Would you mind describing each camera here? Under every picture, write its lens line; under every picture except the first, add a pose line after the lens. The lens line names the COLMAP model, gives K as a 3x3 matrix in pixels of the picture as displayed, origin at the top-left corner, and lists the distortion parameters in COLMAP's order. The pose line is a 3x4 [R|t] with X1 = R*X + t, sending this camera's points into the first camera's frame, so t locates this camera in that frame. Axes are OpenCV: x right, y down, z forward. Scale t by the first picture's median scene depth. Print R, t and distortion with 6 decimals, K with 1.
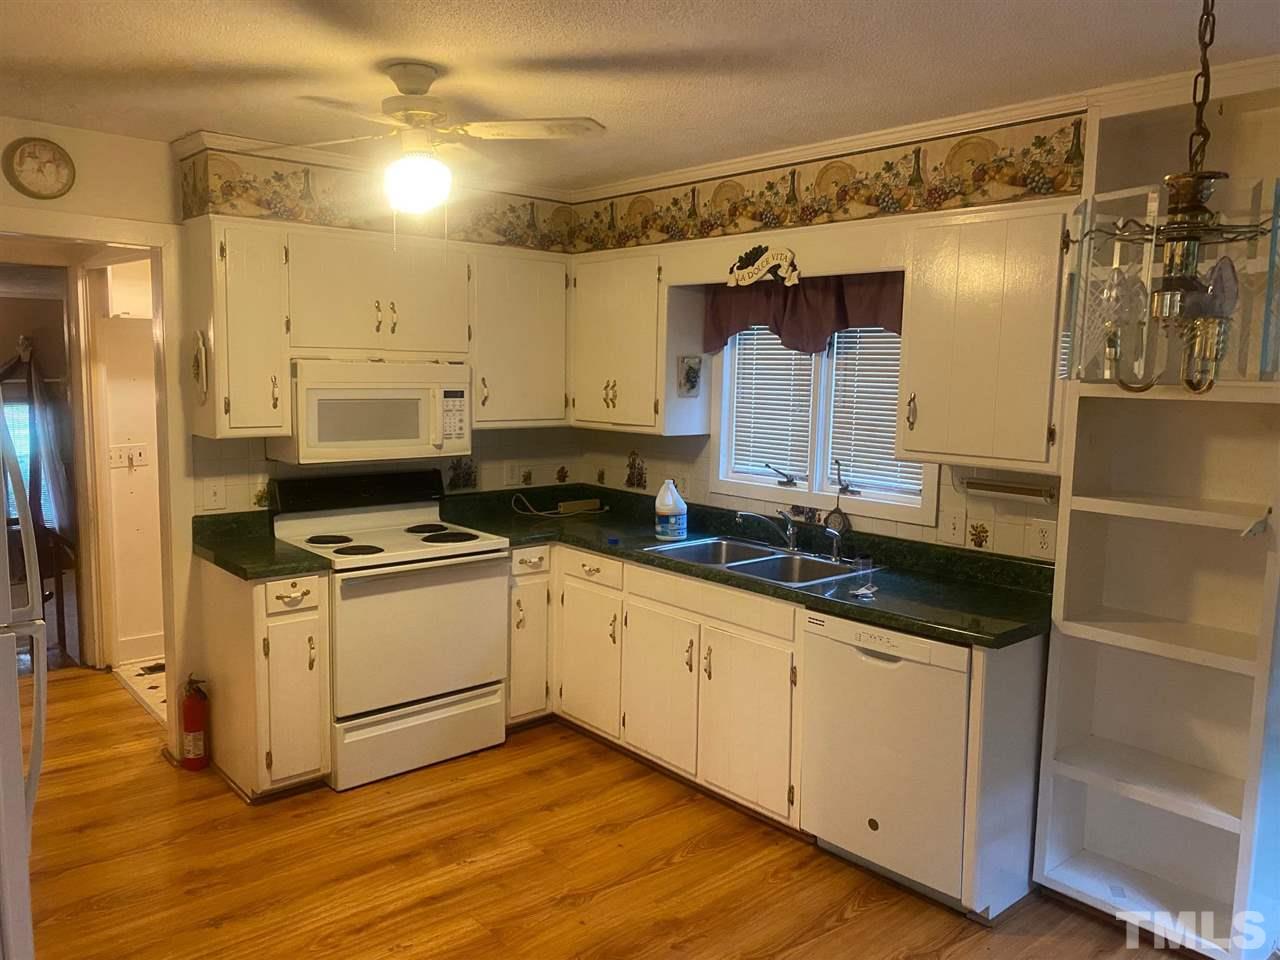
lens RADIAL K [[975.2, 0, 634.2], [0, 975.2, 473.8], [0, 0, 1]] dist [0.057970, -0.010735]
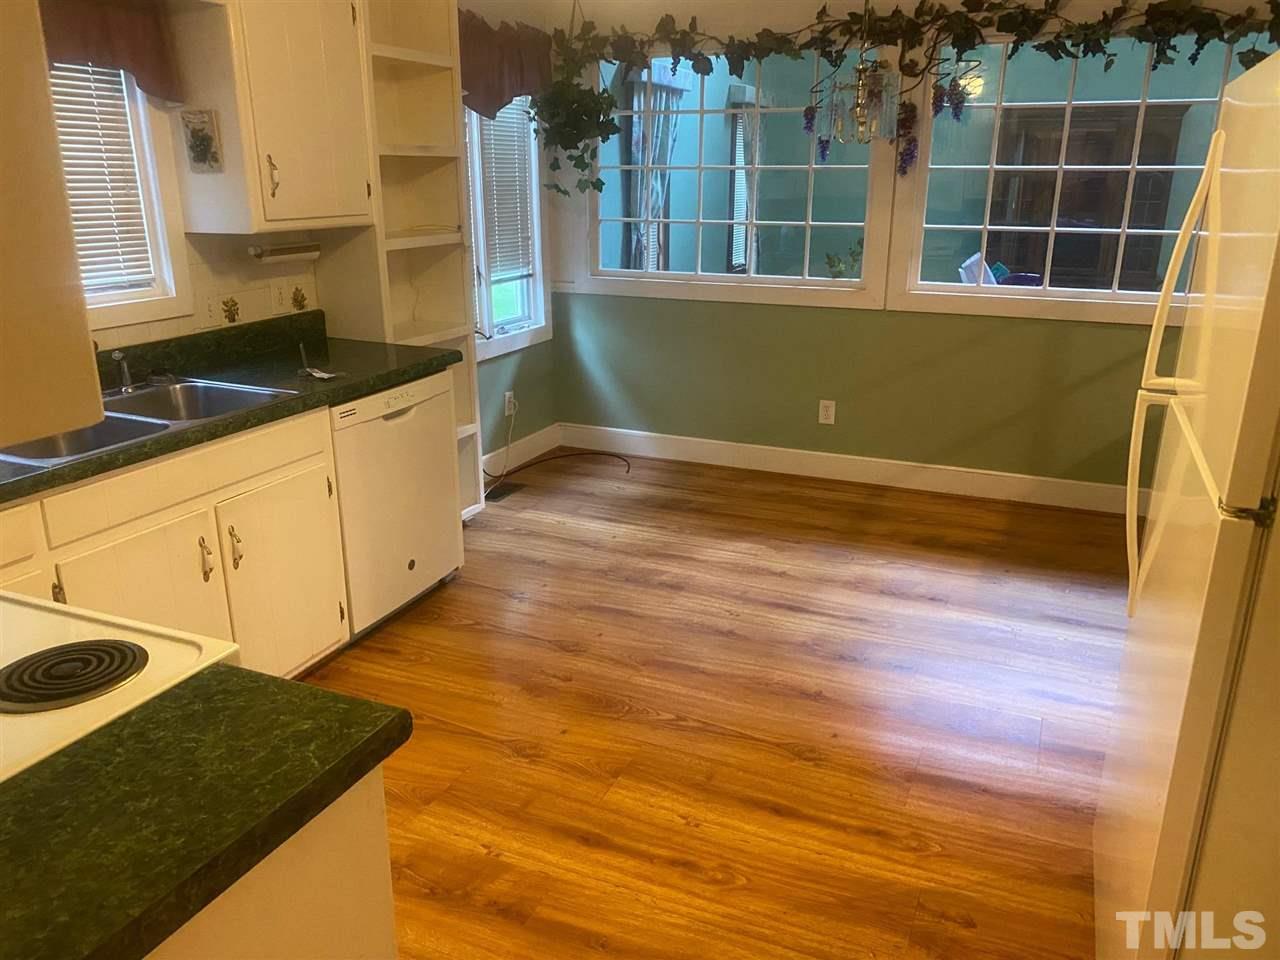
lens RADIAL K [[975.2, 0, 634.8], [0, 975.2, 481.9], [0, 0, 1]] dist [0.057970, -0.010735]
pose [[-0.417573, -0.294835, 0.859480, -0.699860], [0.099850, 0.925275, 0.365917, -0.096488], [-0.903141, 0.238616, -0.356931, 1.027426]]
